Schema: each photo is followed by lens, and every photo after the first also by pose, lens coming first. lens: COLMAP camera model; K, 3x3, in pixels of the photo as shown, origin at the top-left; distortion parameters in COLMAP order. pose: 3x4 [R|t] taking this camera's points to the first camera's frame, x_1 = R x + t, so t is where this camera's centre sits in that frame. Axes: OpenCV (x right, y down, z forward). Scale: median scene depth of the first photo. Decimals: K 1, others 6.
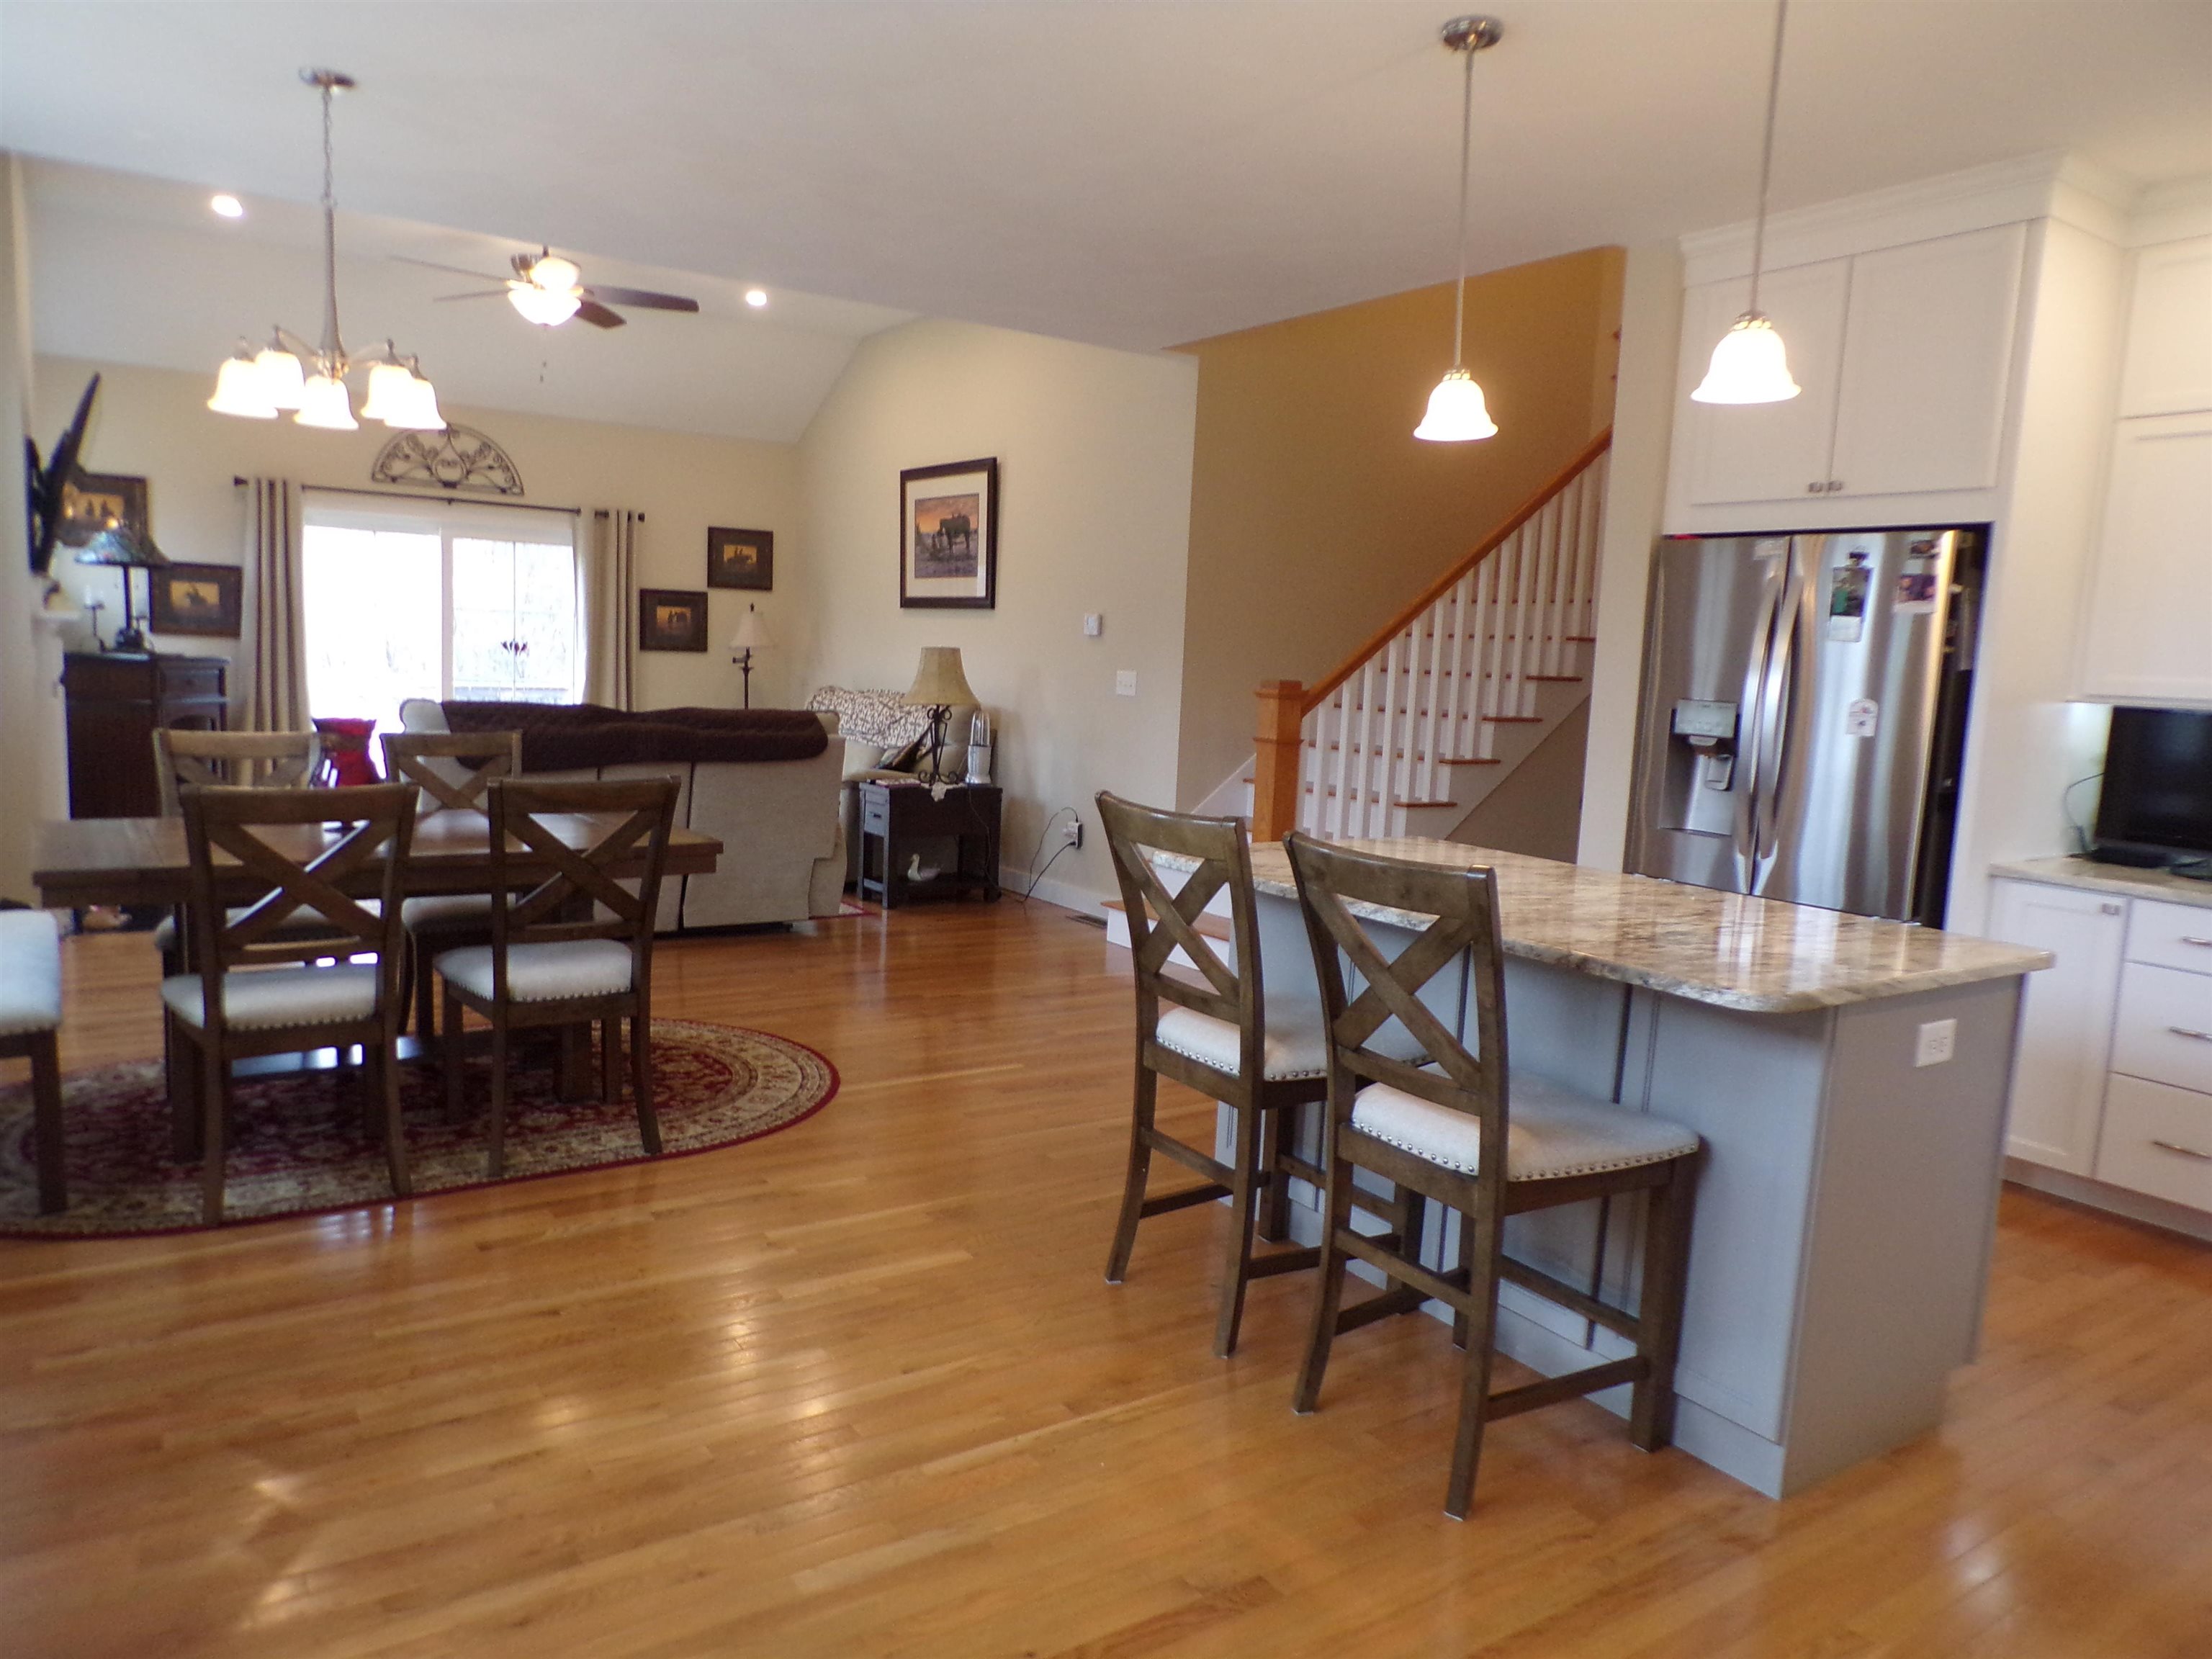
lens RADIAL K [[1501.6, 0, 1096.7], [0, 1501.6, 834.6], [0, 0, 1]] dist [-0.024754, 0.026965]
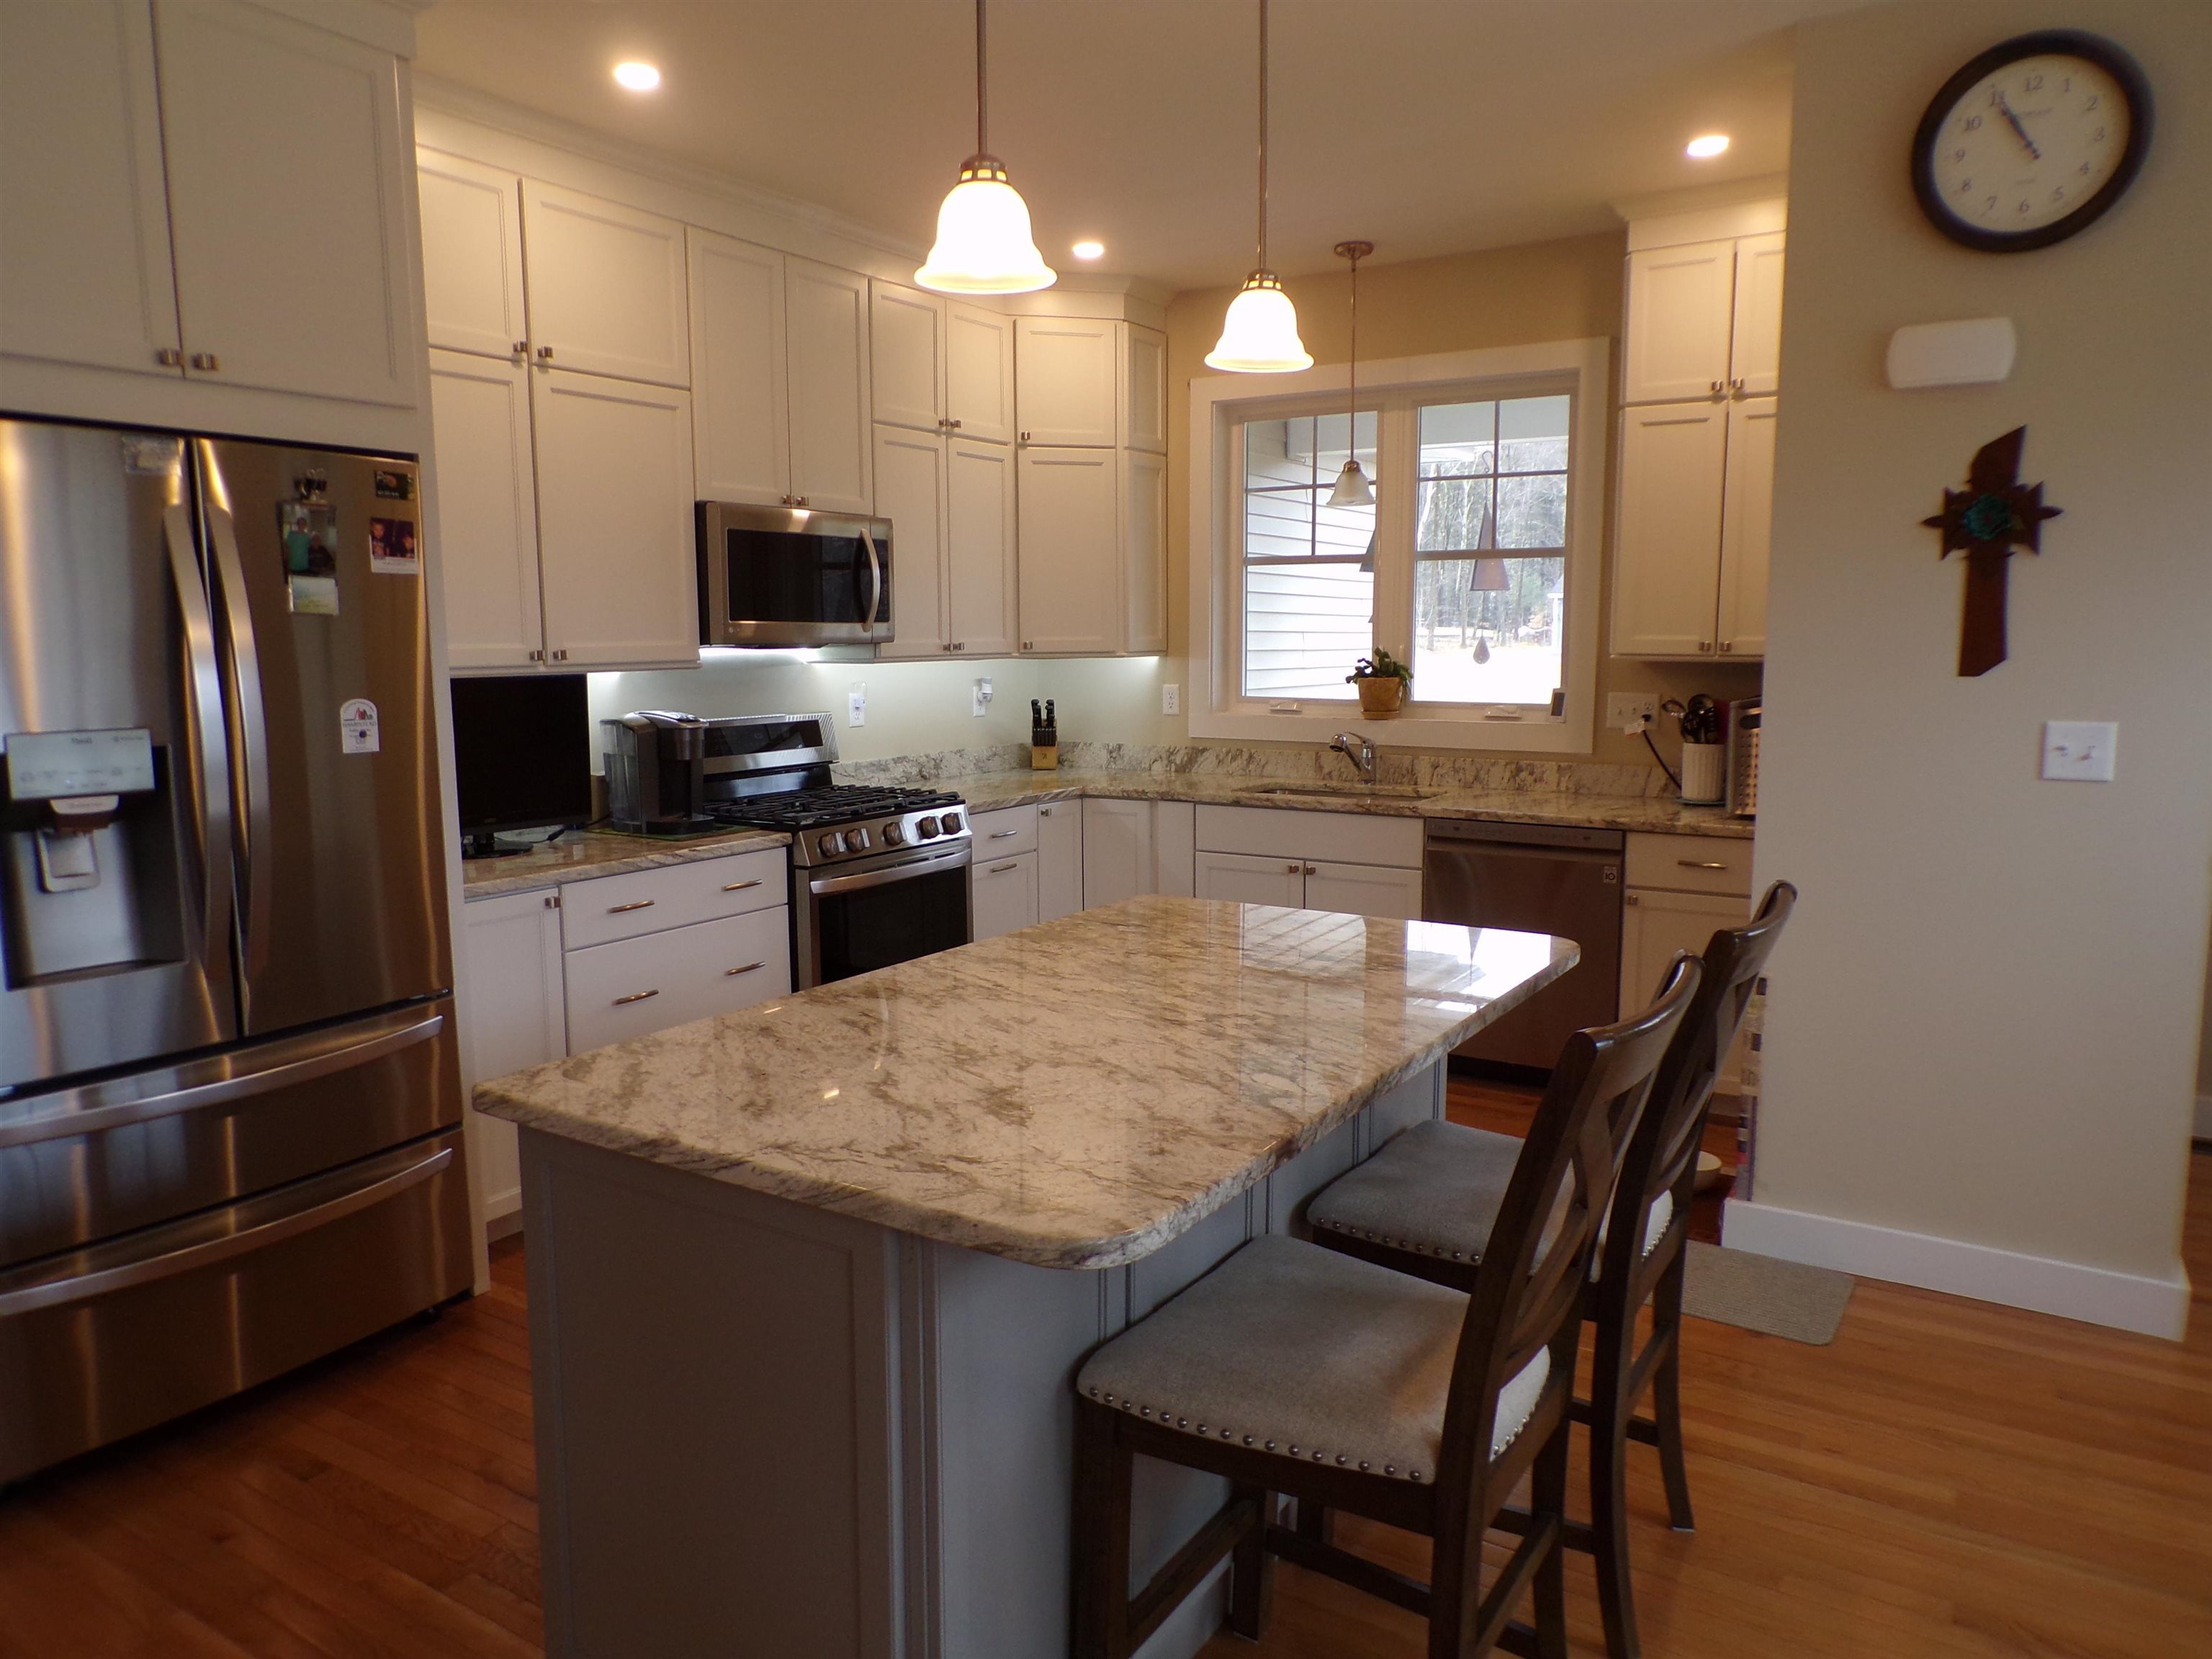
lens RADIAL K [[1501.6, 0, 1101.2], [0, 1501.6, 829.4], [0, 0, 1]] dist [-0.024754, 0.026965]
pose [[-0.392470, -0.170499, 0.903824, -0.260147], [0.097779, 0.969365, 0.225322, -0.160738], [-0.914553, 0.176807, -0.363776, 0.992855]]
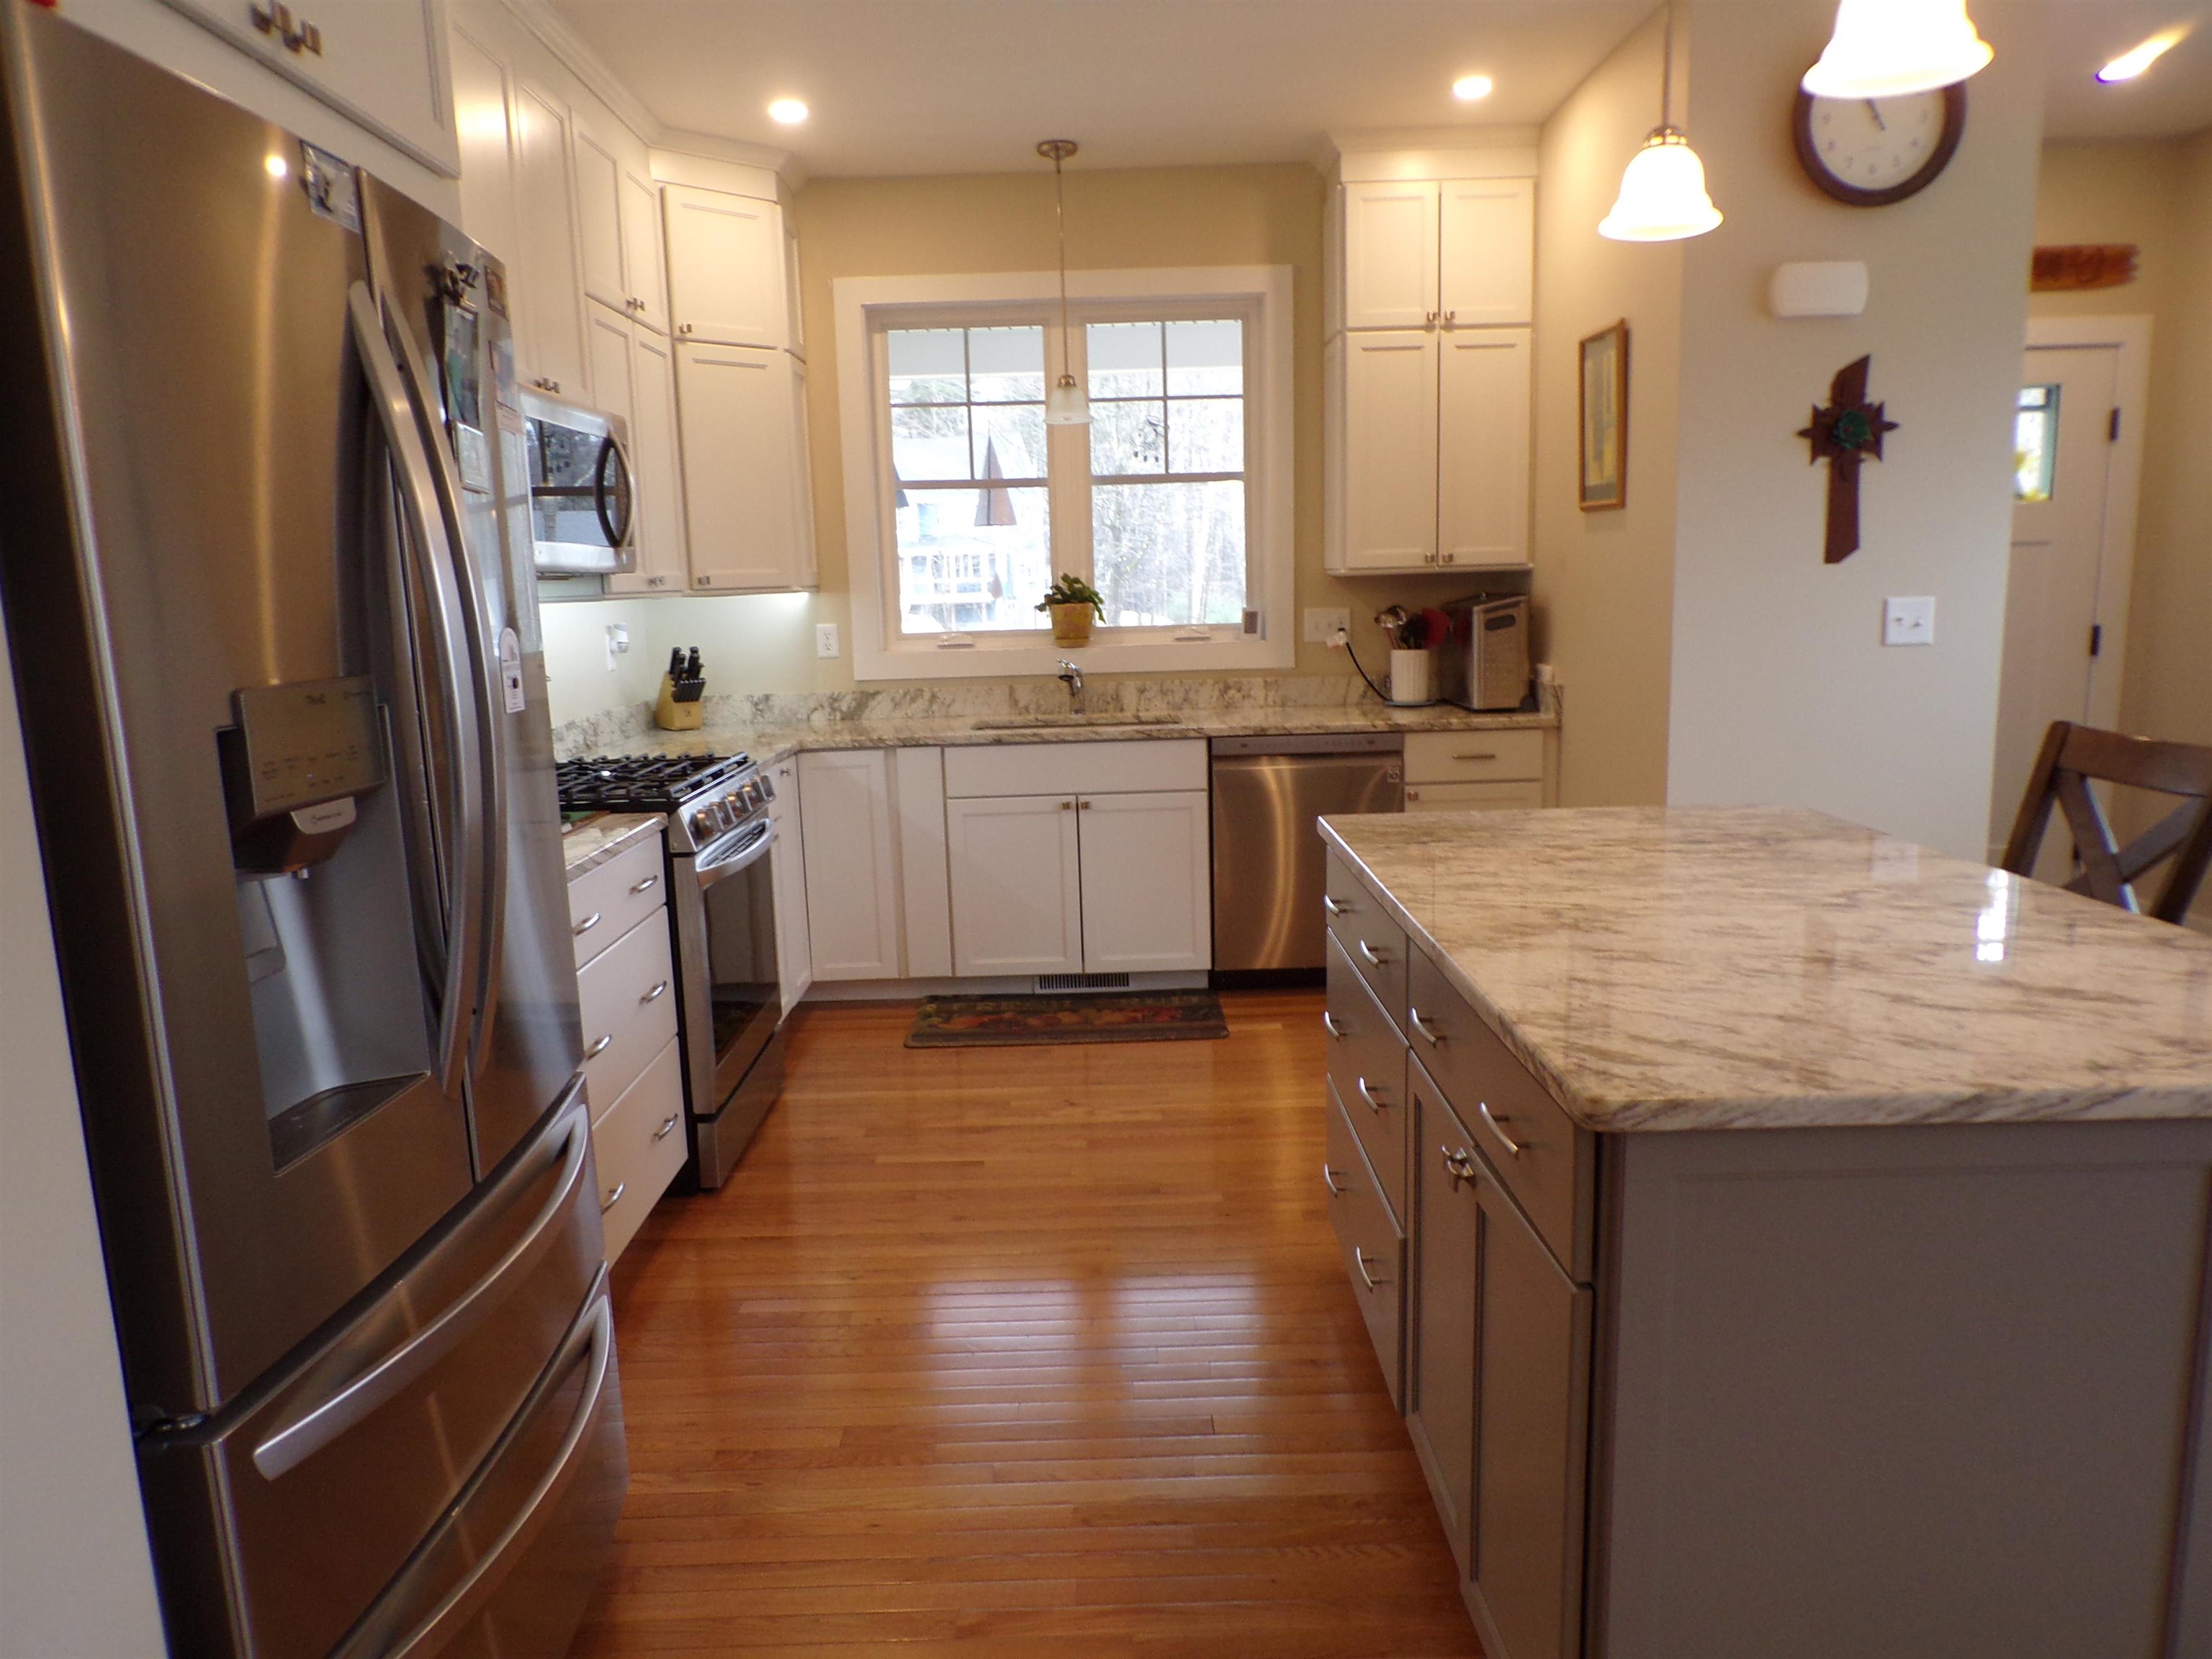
lens RADIAL K [[1501.6, 0, 1098.9], [0, 1501.6, 830.5], [0, 0, 1]] dist [-0.024754, 0.026965]
pose [[-0.828649, -0.120023, 0.546749, 0.133613], [0.056183, 0.953977, 0.294568, -0.160237], [-0.556941, 0.274812, -0.783770, 1.319892]]
